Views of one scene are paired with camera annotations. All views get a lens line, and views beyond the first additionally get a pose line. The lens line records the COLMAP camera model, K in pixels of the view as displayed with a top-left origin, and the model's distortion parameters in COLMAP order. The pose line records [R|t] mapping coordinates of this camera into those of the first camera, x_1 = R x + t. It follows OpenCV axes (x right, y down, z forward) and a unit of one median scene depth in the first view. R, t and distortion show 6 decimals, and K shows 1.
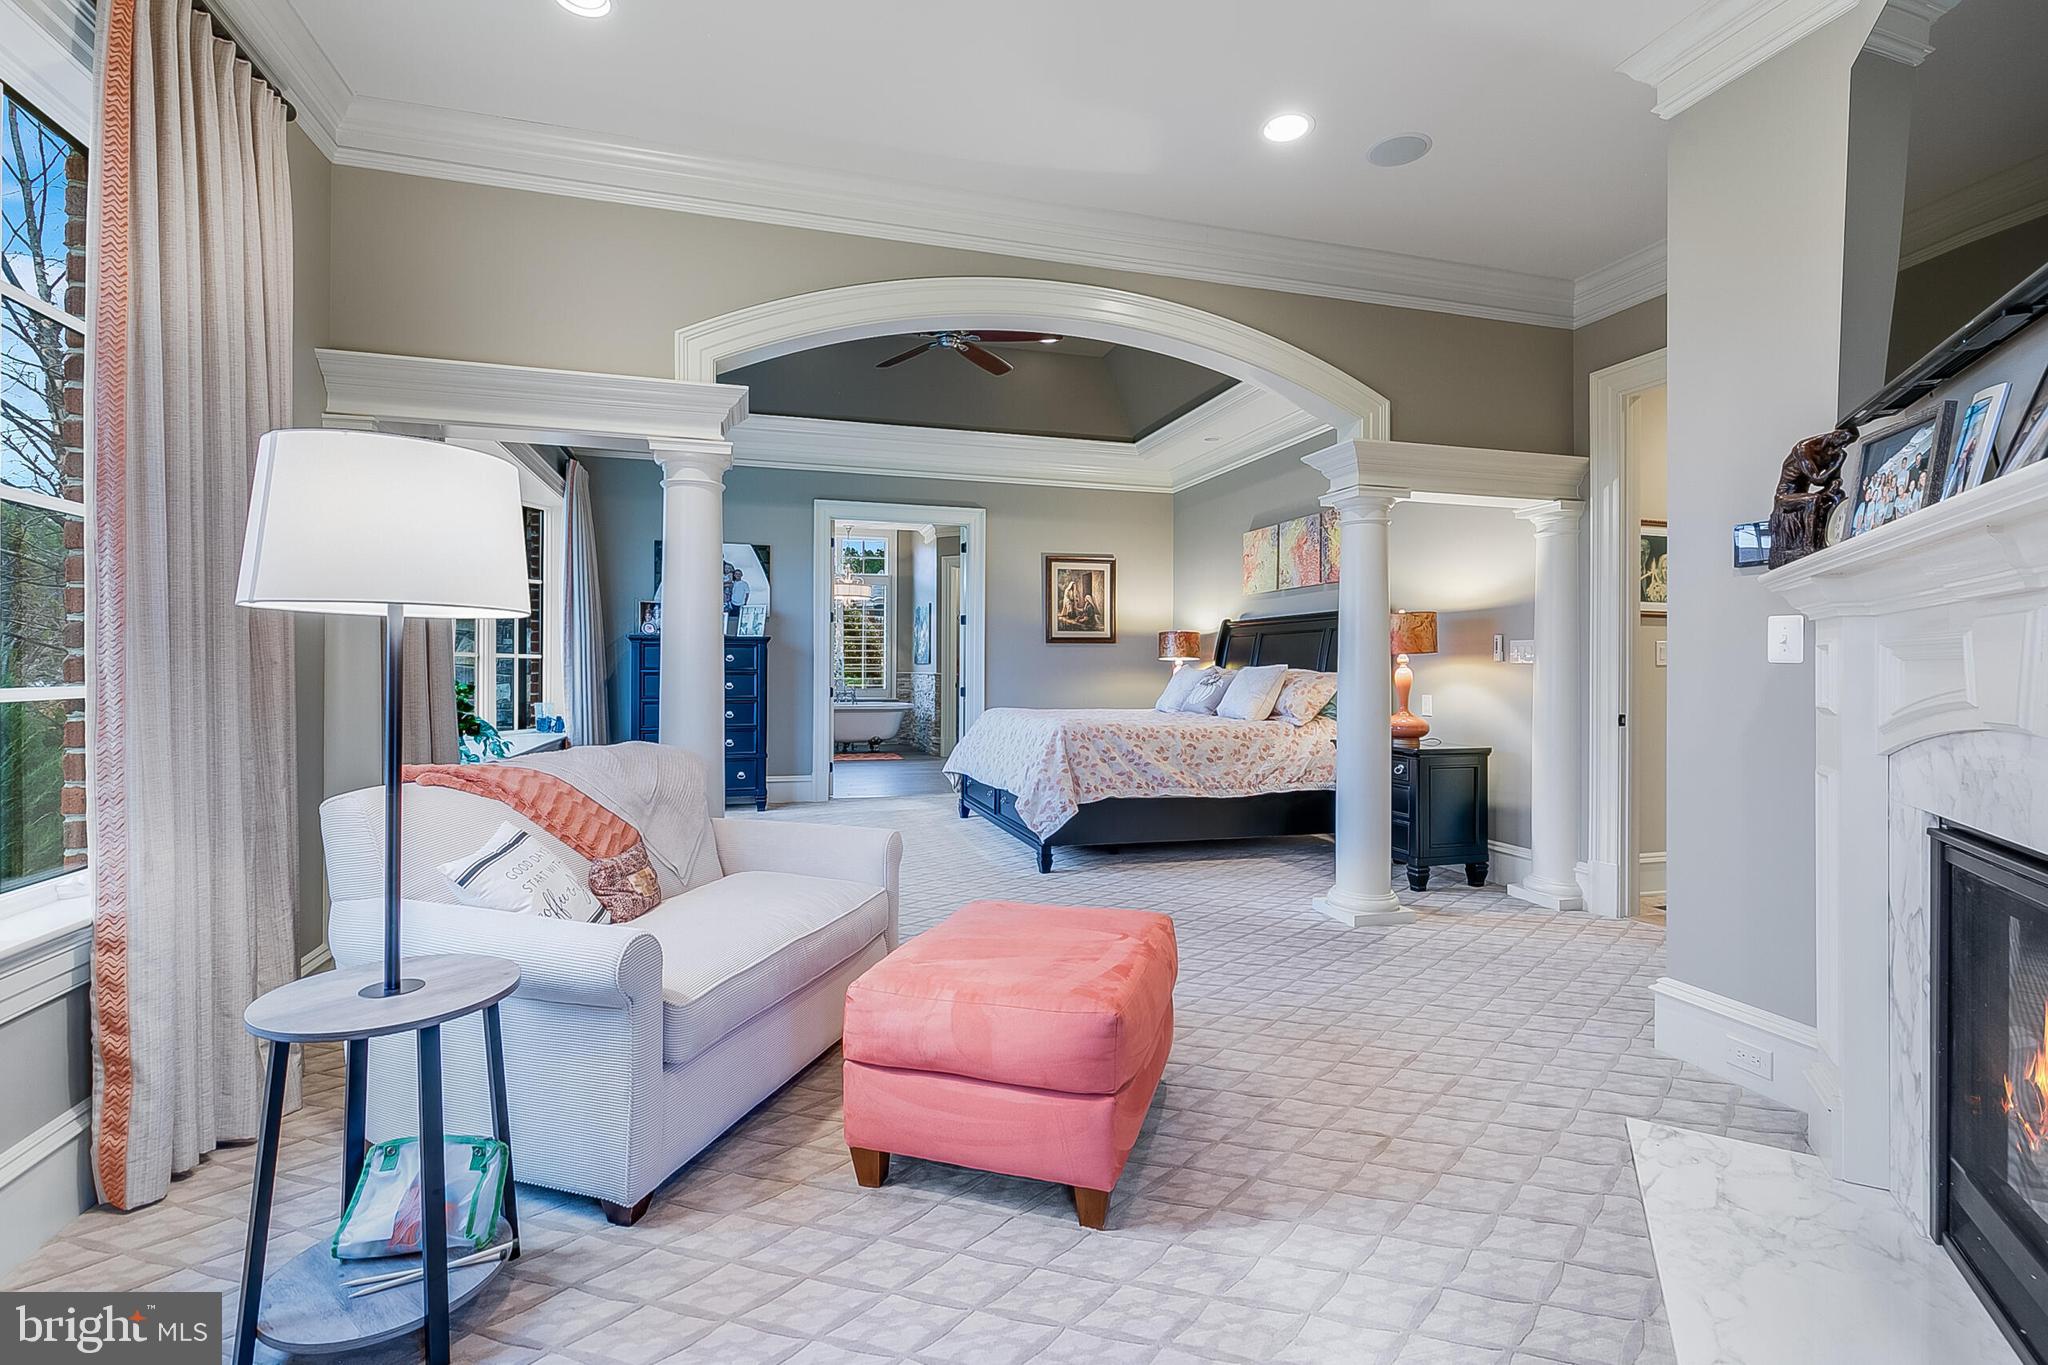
lens RADIAL K [[922.0, 0, 1022.1], [0, 922.0, 668.5], [0, 0, 1]] dist [0.003308, -0.000769]
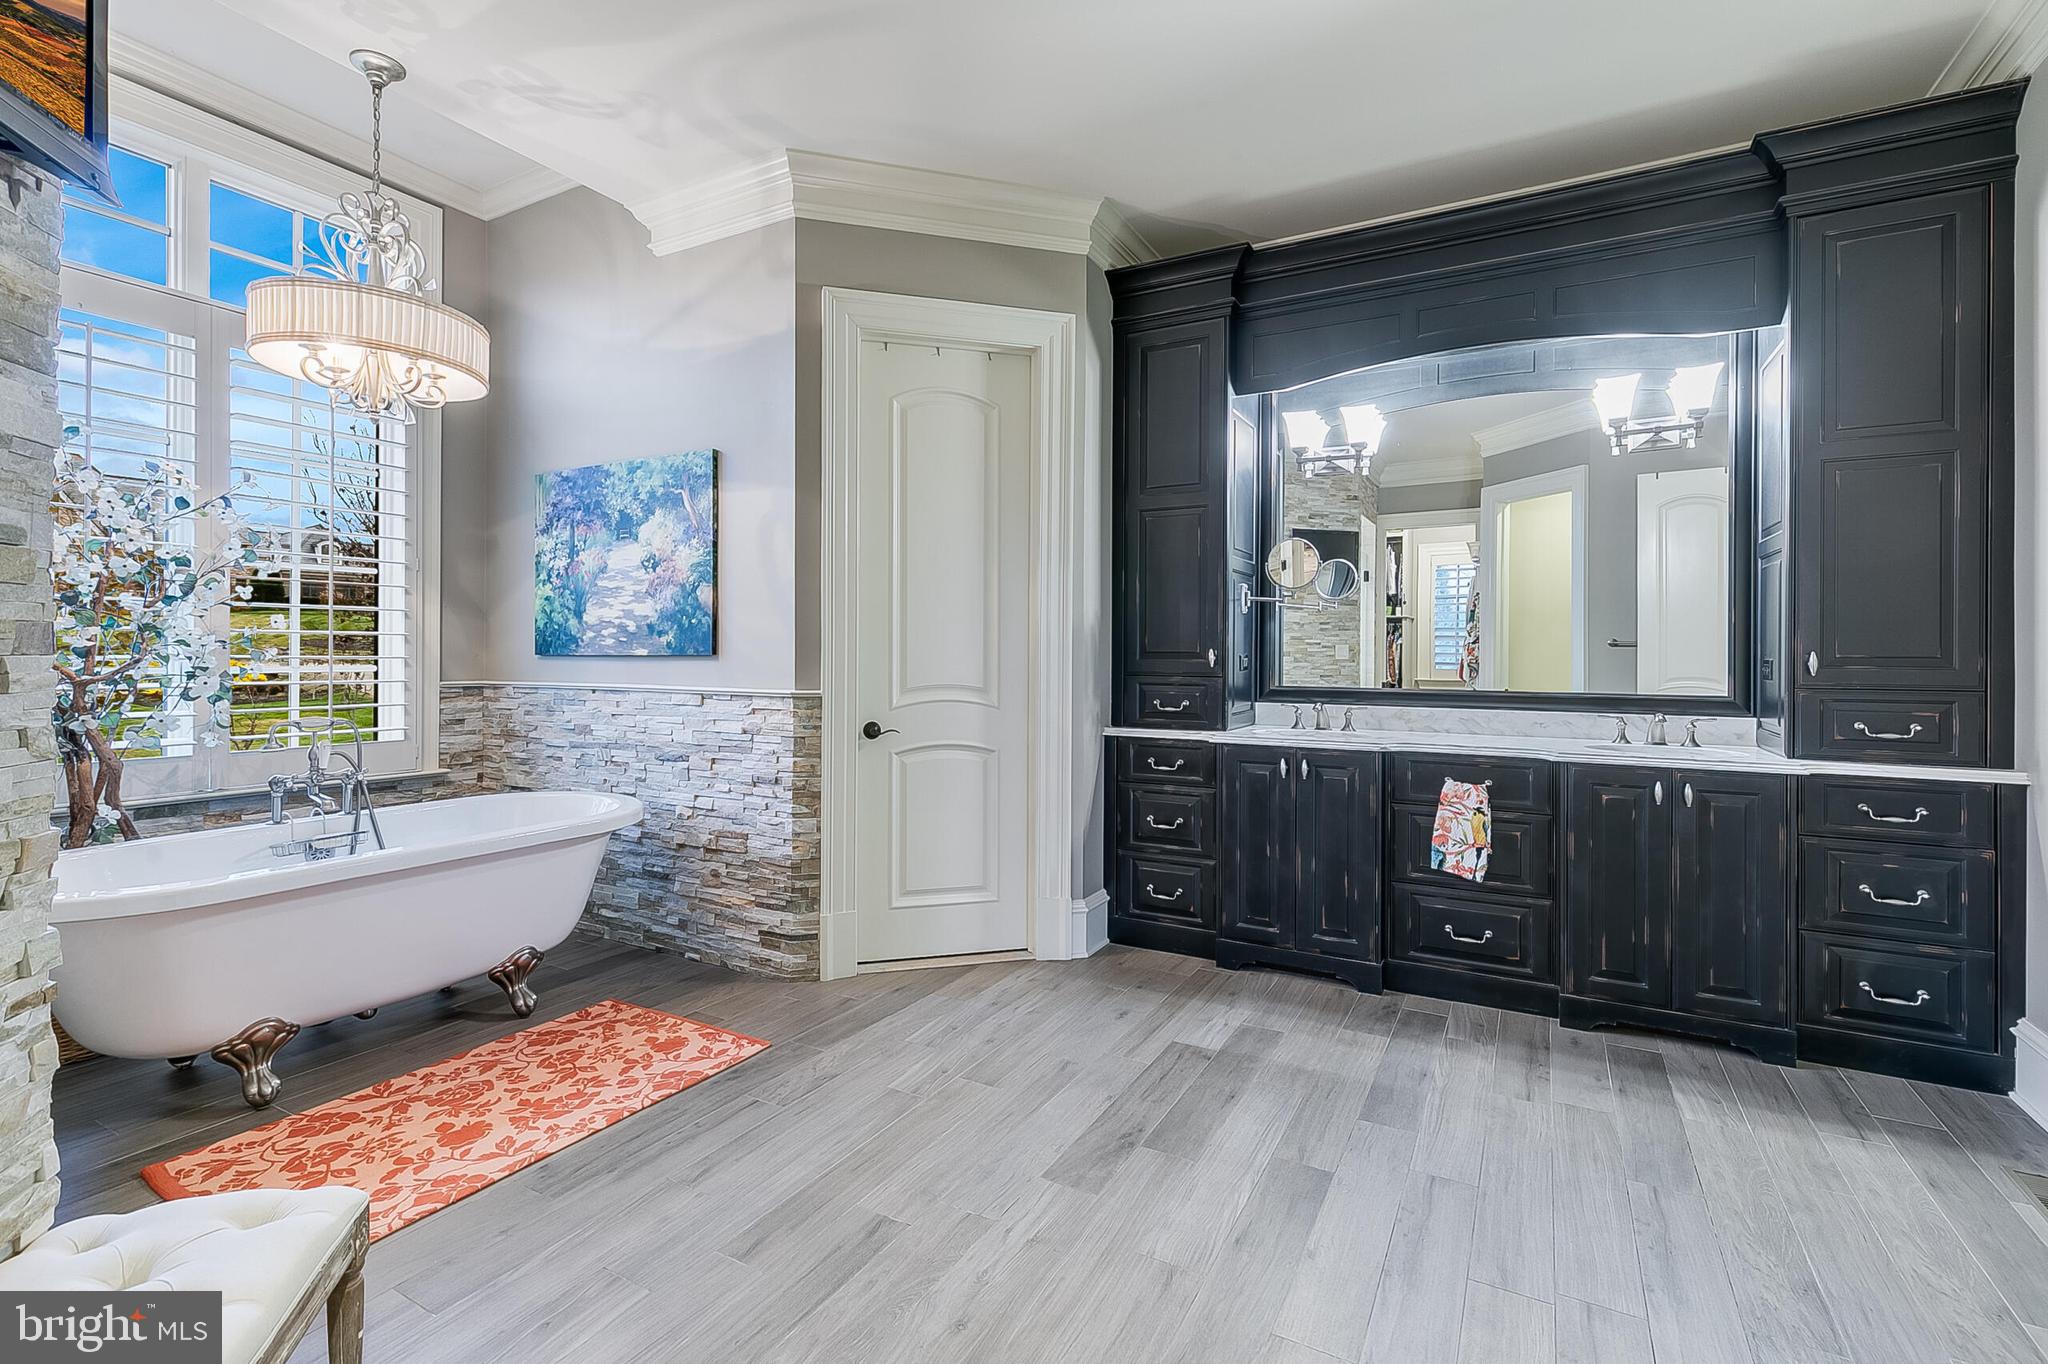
lens RADIAL K [[920.6, 0, 1019.7], [0, 920.6, 650.8], [0, 0, 1]] dist [0.002322, -0.000466]
pose [[0.718190, 0.003535, 0.695838, -0.405276], [-0.001923, 0.999993, -0.003096, -0.010407], [-0.695844, 0.000885, 0.718192, 1.254109]]
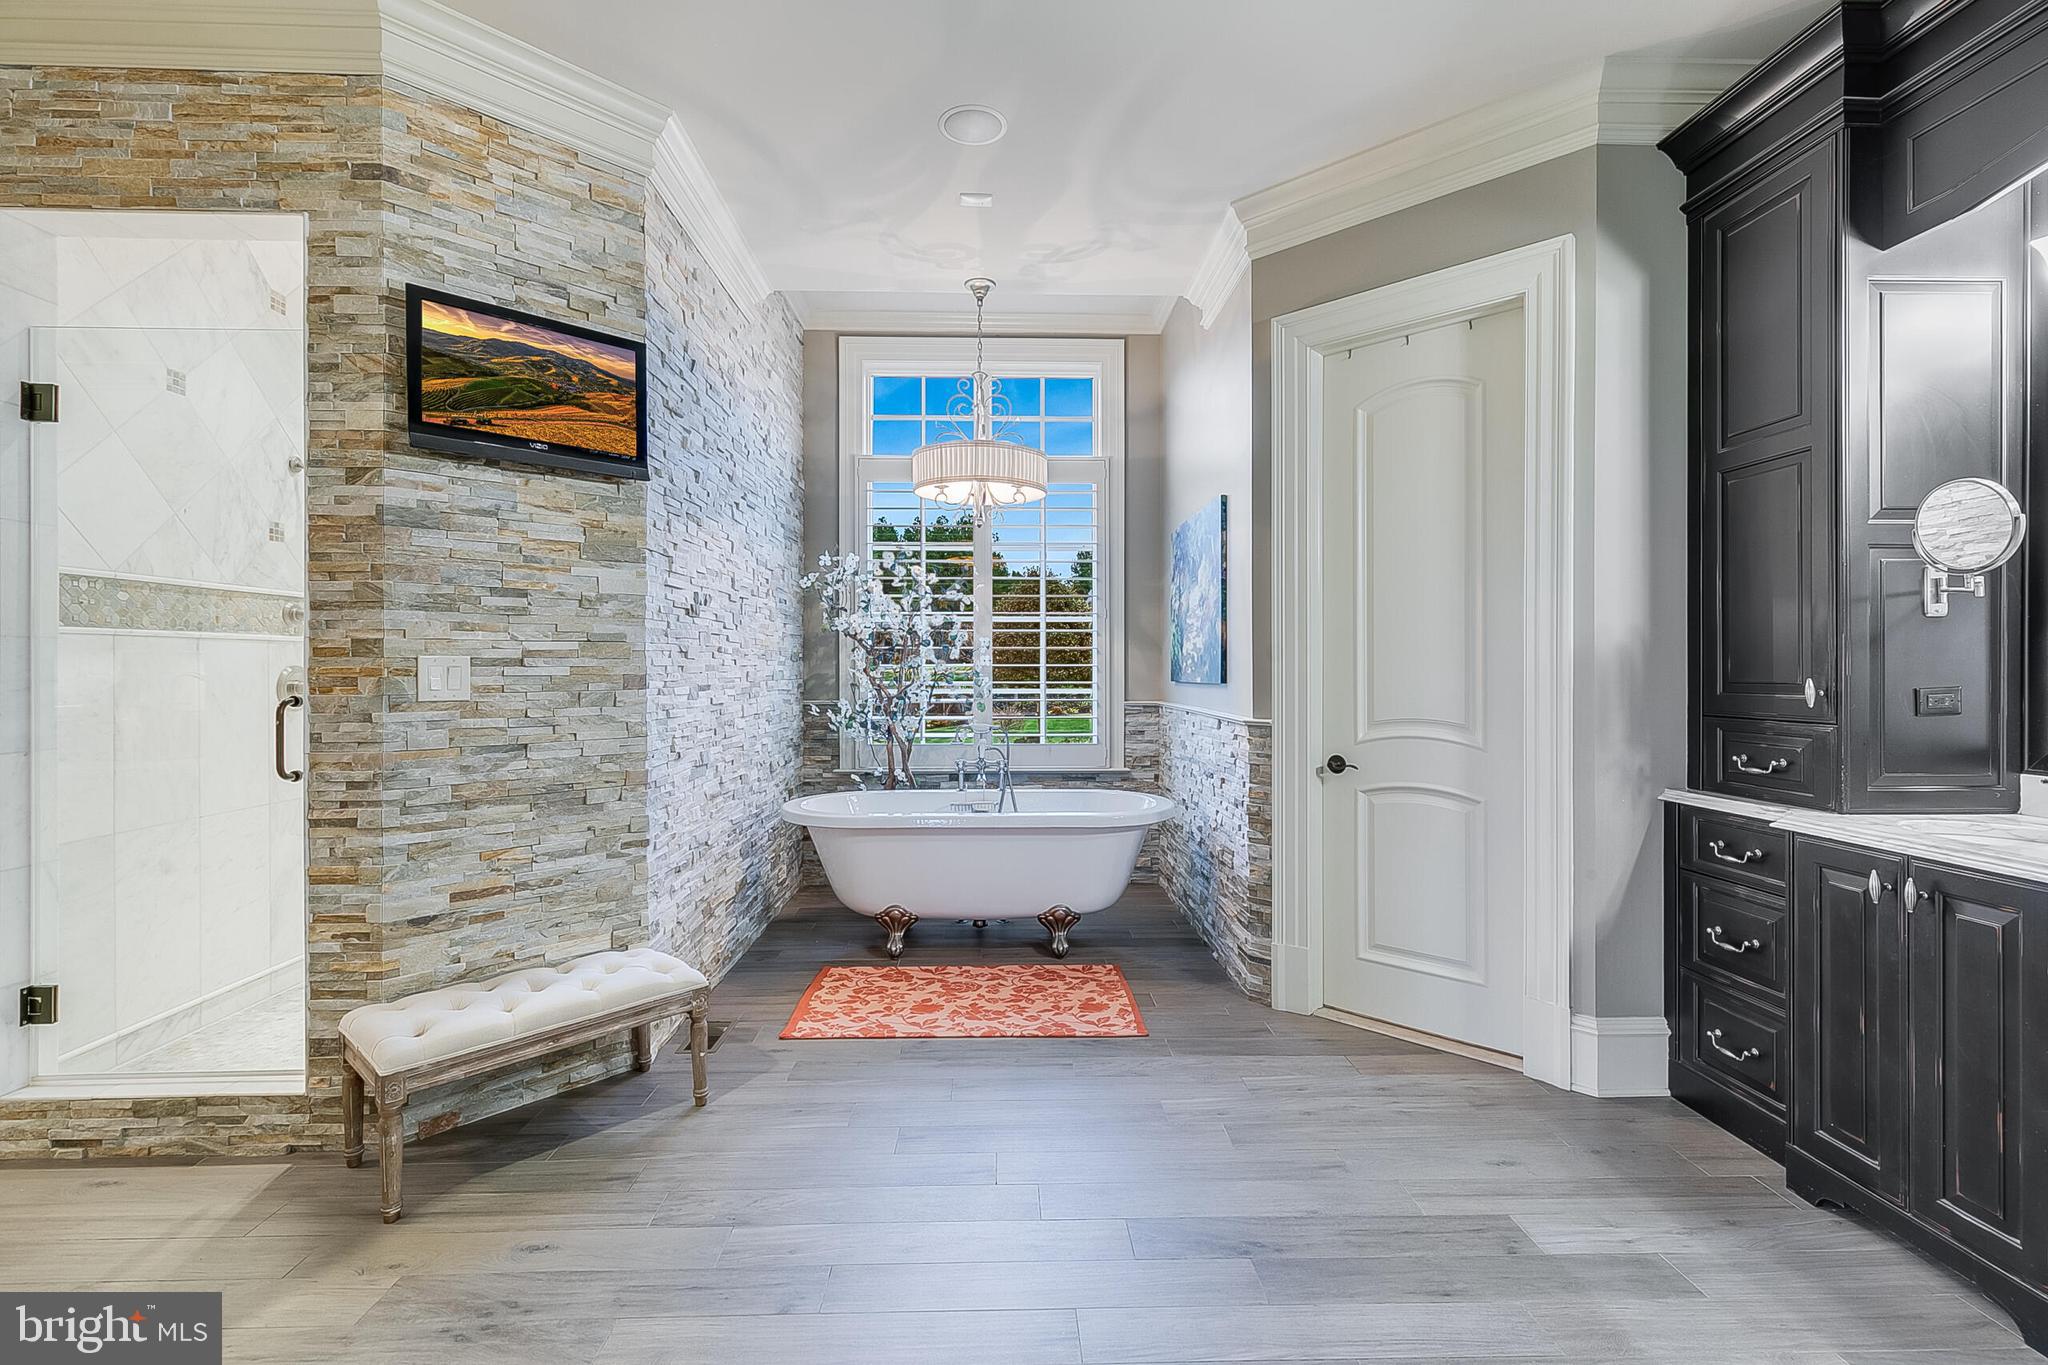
lens RADIAL K [[922.0, 0, 1022.1], [0, 922.0, 668.5], [0, 0, 1]] dist [0.003308, -0.000769]
pose [[0.967233, -0.005570, -0.253828, -0.150614], [0.004938, 0.999983, -0.003128, -0.017087], [0.253842, 0.001772, 0.967244, 1.168821]]
